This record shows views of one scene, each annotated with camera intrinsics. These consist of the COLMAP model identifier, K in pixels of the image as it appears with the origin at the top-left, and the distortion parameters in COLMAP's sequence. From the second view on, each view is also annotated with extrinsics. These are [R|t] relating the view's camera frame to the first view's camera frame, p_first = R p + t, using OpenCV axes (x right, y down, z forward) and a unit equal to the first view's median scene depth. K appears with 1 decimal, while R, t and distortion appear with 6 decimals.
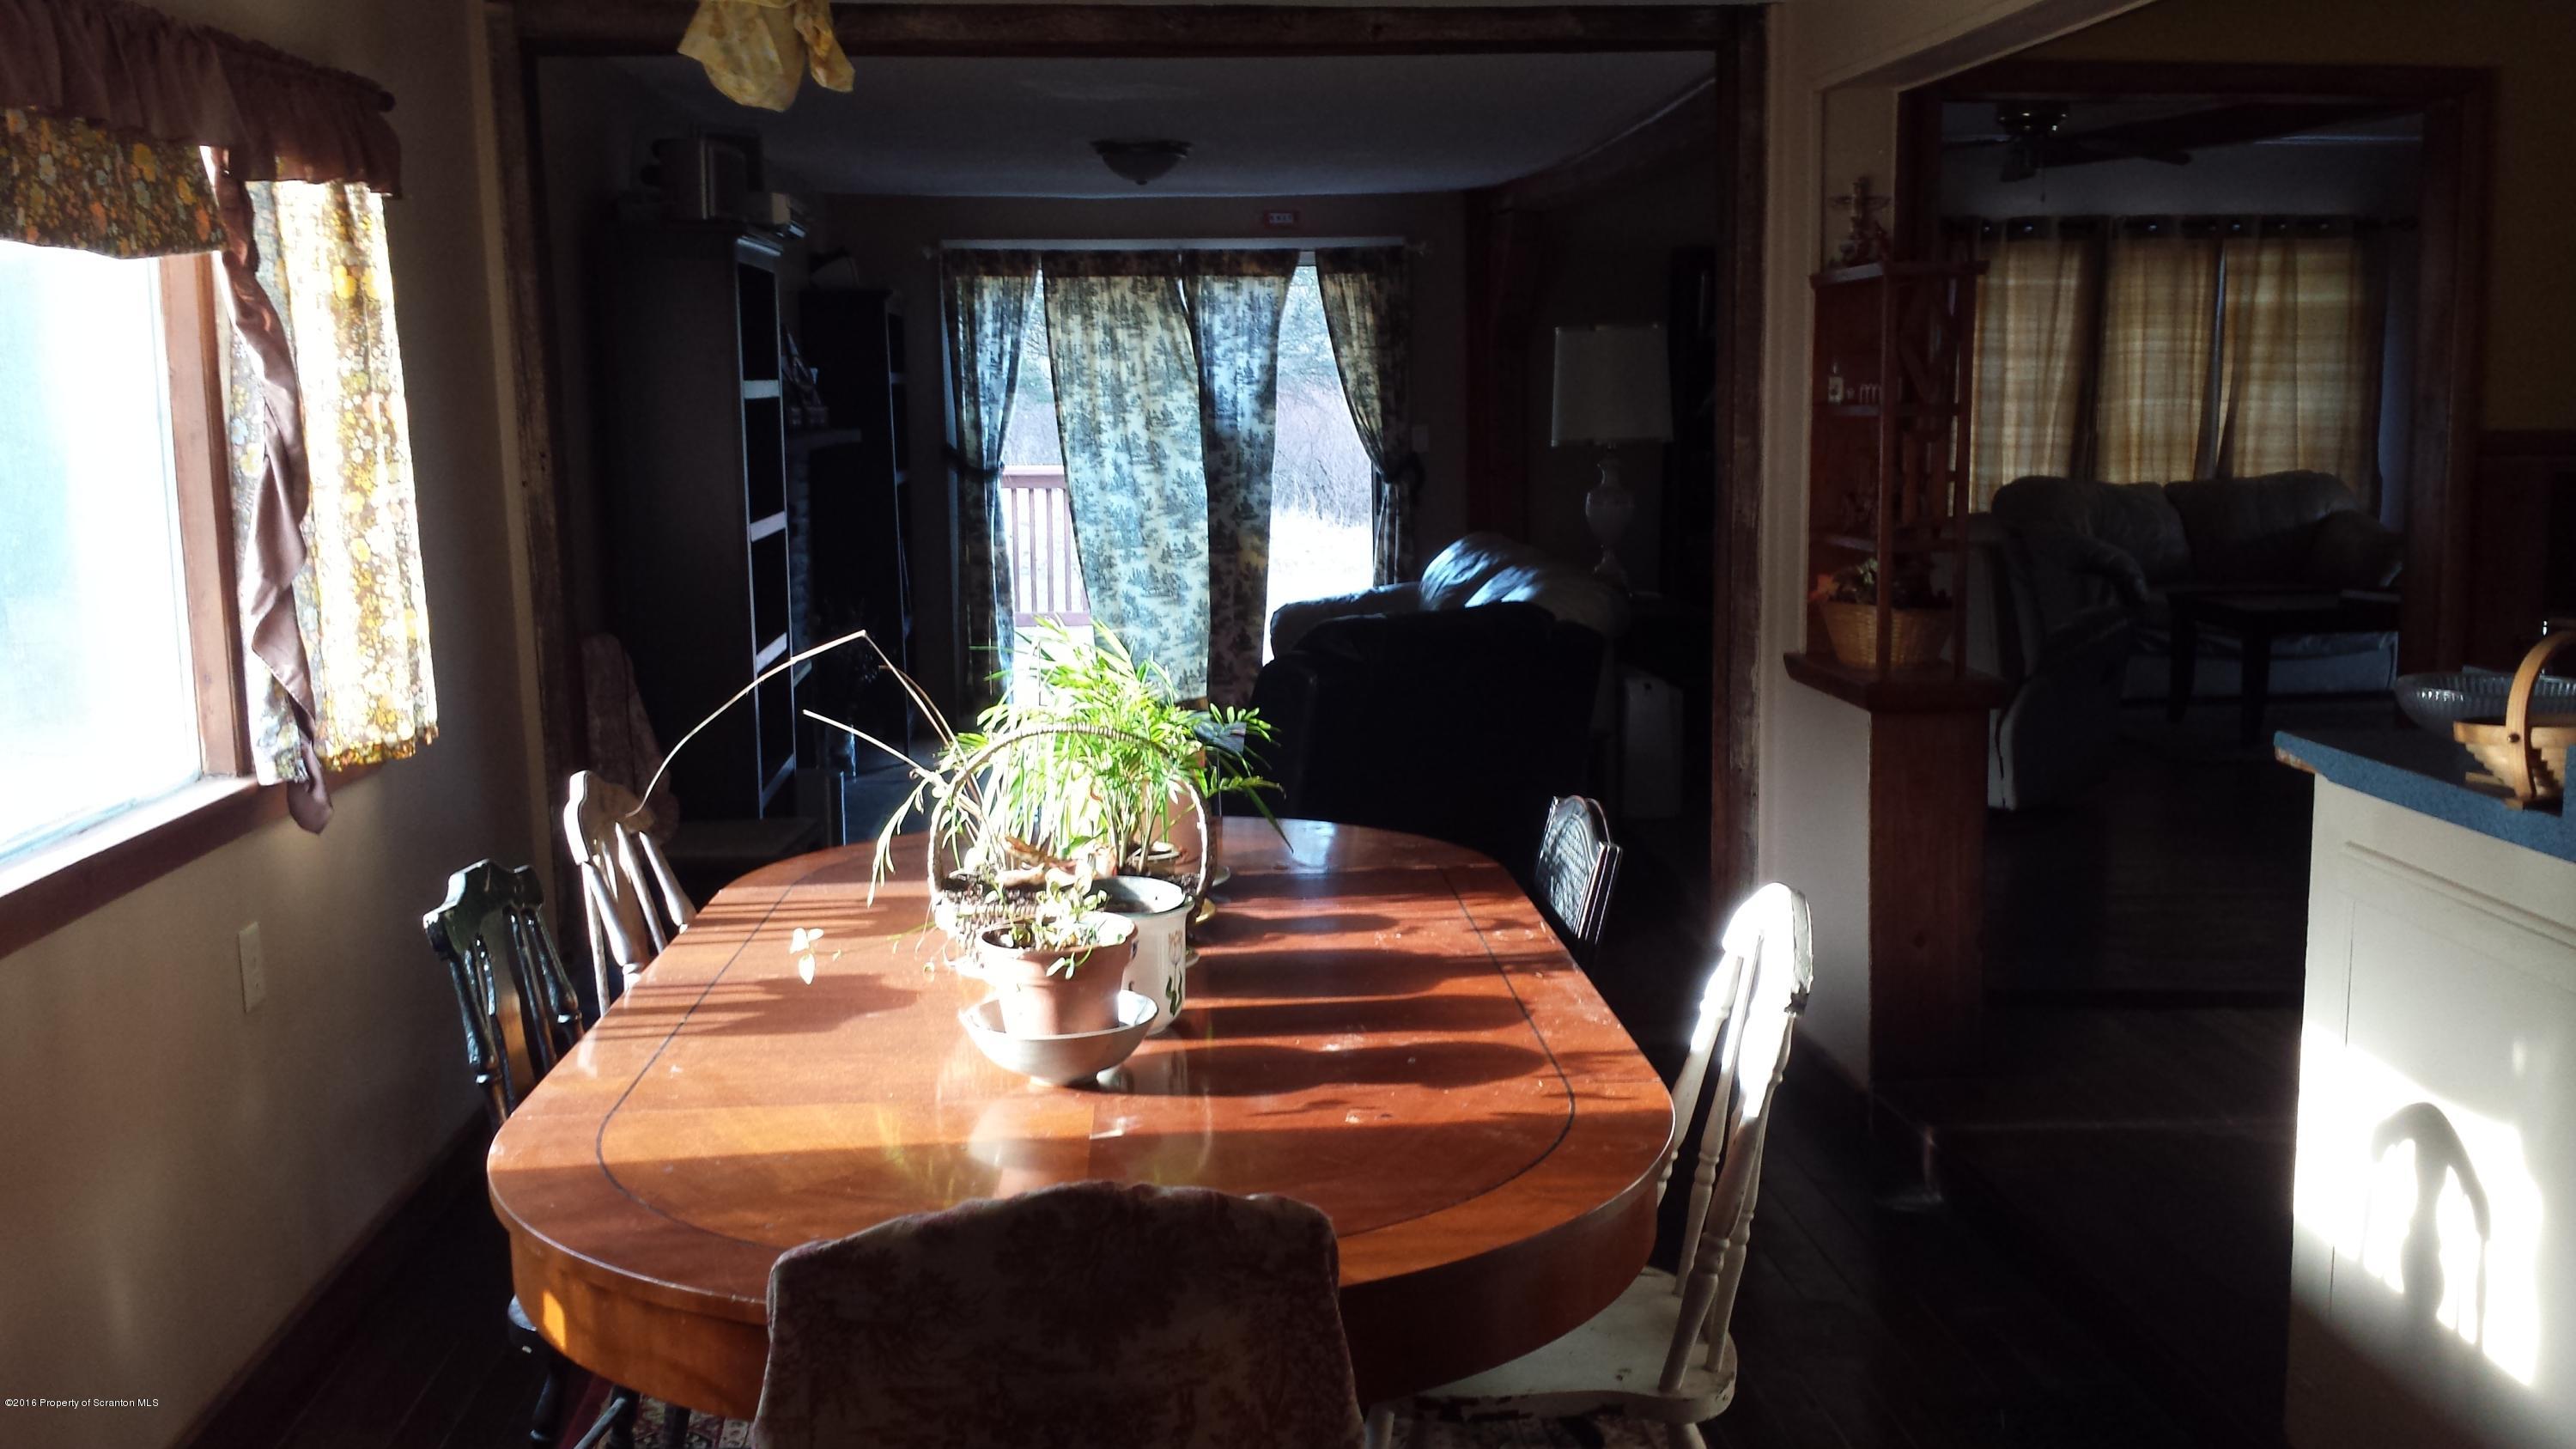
lens RADIAL K [[2303.3, 0, 1279.3], [0, 2303.3, 715.3], [0, 0, 1]] dist [0.040279, -0.084265]
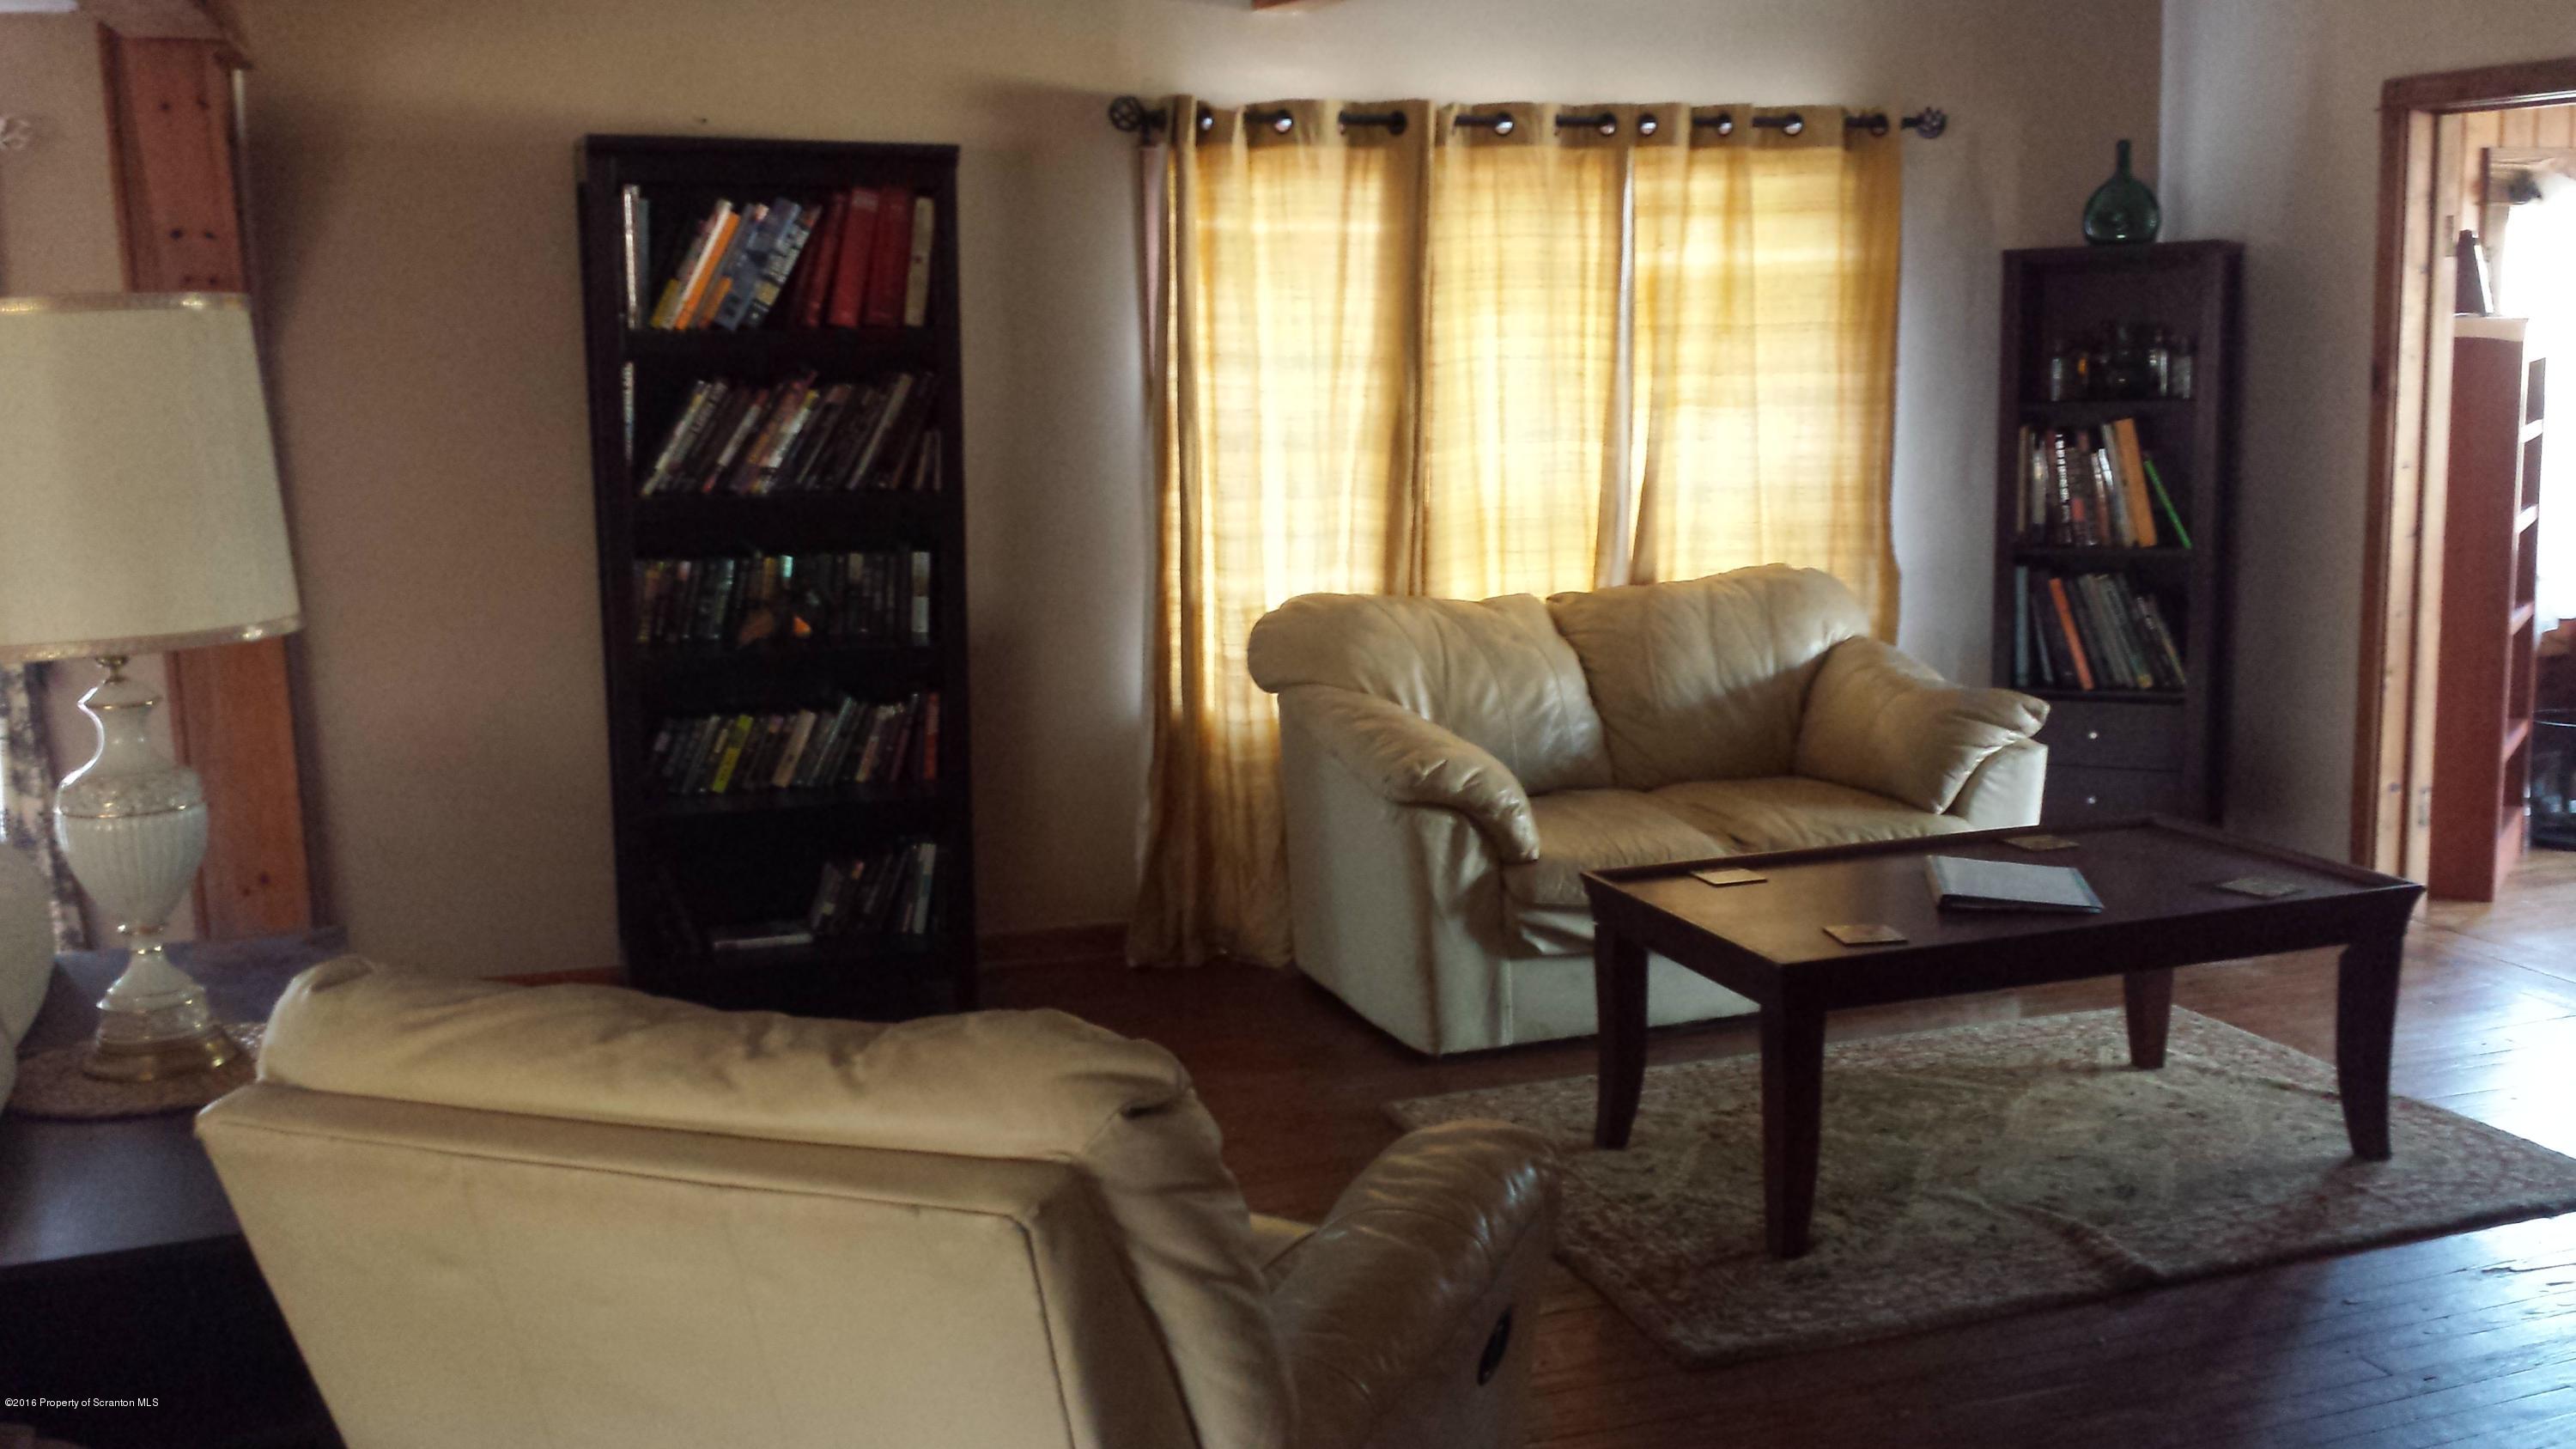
lens RADIAL K [[2303.3, 0, 1284.0], [0, 2303.3, 732.1], [0, 0, 1]] dist [0.040279, -0.084265]
pose [[0.961467, -0.057826, 0.268771, 0.173557], [0.050908, 0.998170, 0.032644, -0.089297], [-0.270167, -0.017703, 0.962651, 0.489033]]
